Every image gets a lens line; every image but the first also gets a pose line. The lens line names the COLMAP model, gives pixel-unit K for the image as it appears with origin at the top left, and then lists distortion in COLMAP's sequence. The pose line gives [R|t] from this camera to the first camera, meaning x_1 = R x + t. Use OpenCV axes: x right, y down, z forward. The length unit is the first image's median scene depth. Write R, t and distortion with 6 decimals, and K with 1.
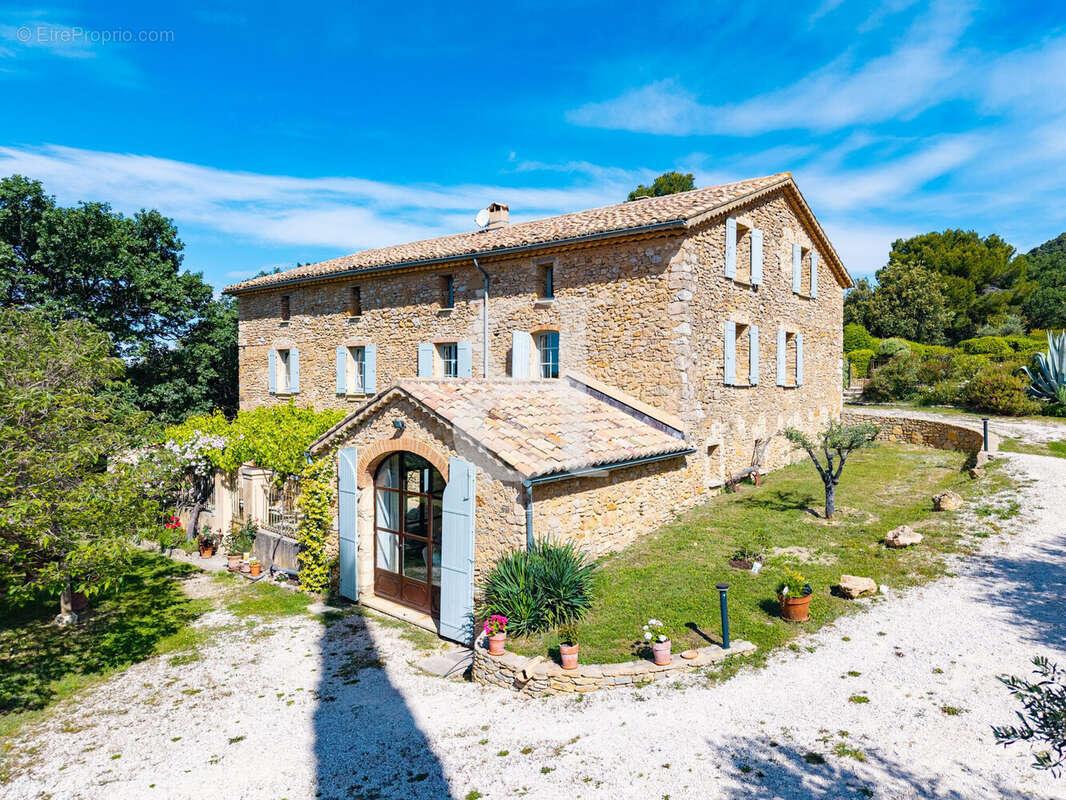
lens RADIAL K [[683.4, 0, 532.5], [0, 683.4, 374.7], [0, 0, 1]] dist [0.027595, -0.043780]
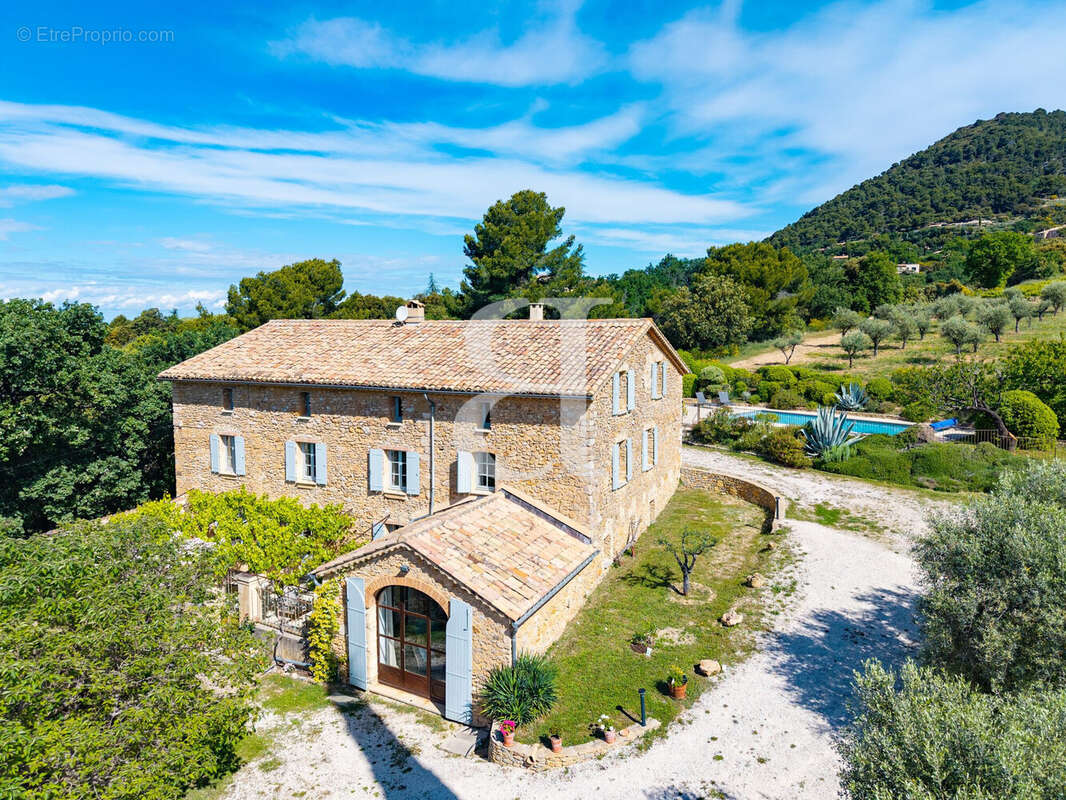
lens RADIAL K [[677.3, 0, 534.6], [0, 677.3, 360.6], [0, 0, 1]] dist [0.024006, -0.046602]
pose [[0.970446, -0.016937, 0.240721, -0.249010], [0.001943, 0.998050, 0.062386, -0.409125], [-0.241309, -0.060075, 0.968587, -0.349994]]
